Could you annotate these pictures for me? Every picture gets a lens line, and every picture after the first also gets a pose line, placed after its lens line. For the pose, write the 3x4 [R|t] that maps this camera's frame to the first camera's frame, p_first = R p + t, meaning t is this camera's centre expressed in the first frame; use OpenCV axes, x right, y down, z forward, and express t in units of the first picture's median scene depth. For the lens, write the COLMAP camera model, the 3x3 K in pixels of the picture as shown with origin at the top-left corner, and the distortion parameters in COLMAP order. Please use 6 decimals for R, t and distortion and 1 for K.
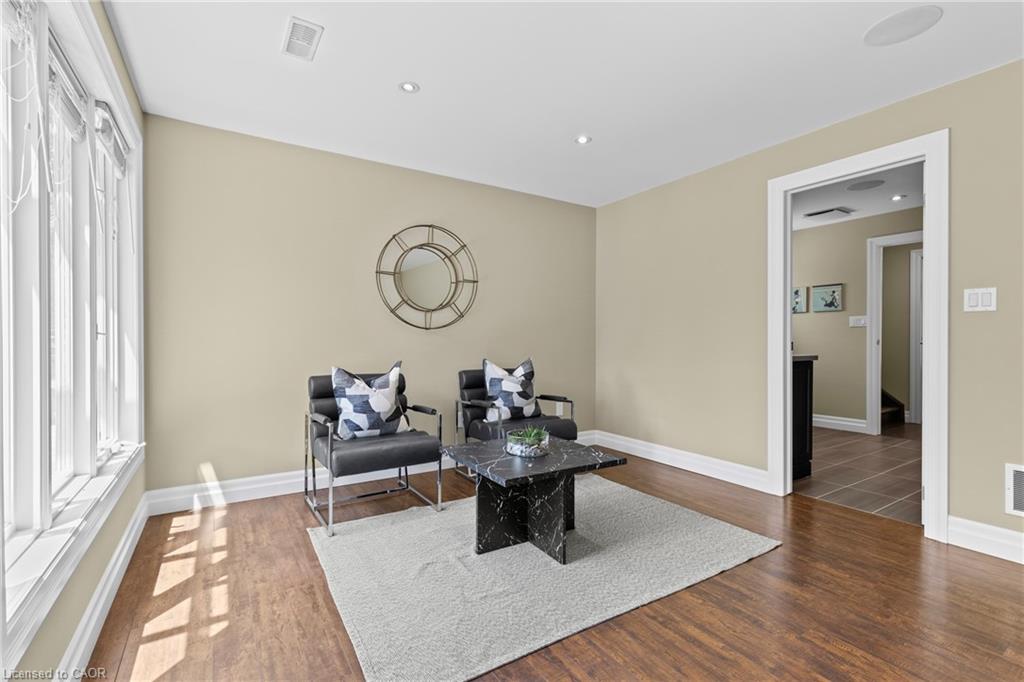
lens RADIAL K [[465.1, 0, 512.9], [0, 465.1, 337.1], [0, 0, 1]] dist [0.020724, 0.000019]
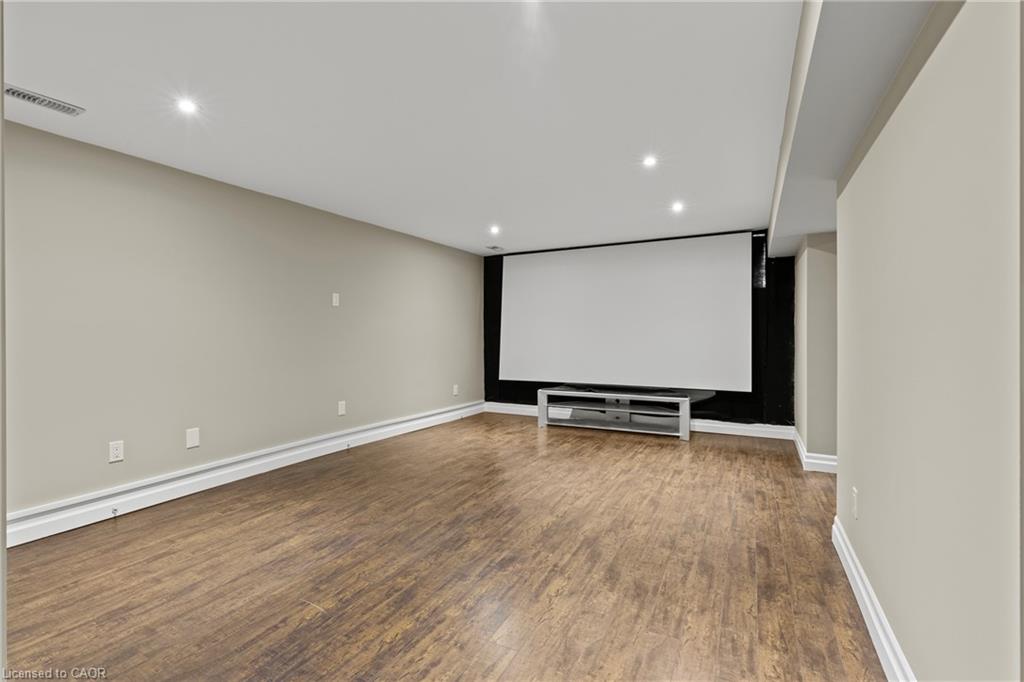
lens RADIAL K [[465.1, 0, 509.1], [0, 465.1, 338.6], [0, 0, 1]] dist [0.020724, 0.000019]
pose [[0.500623, 0.007808, -0.865630, 0.388843], [-0.011079, 0.999935, 0.002612, 0.003426], [0.865595, 0.008283, 0.500677, 0.088243]]
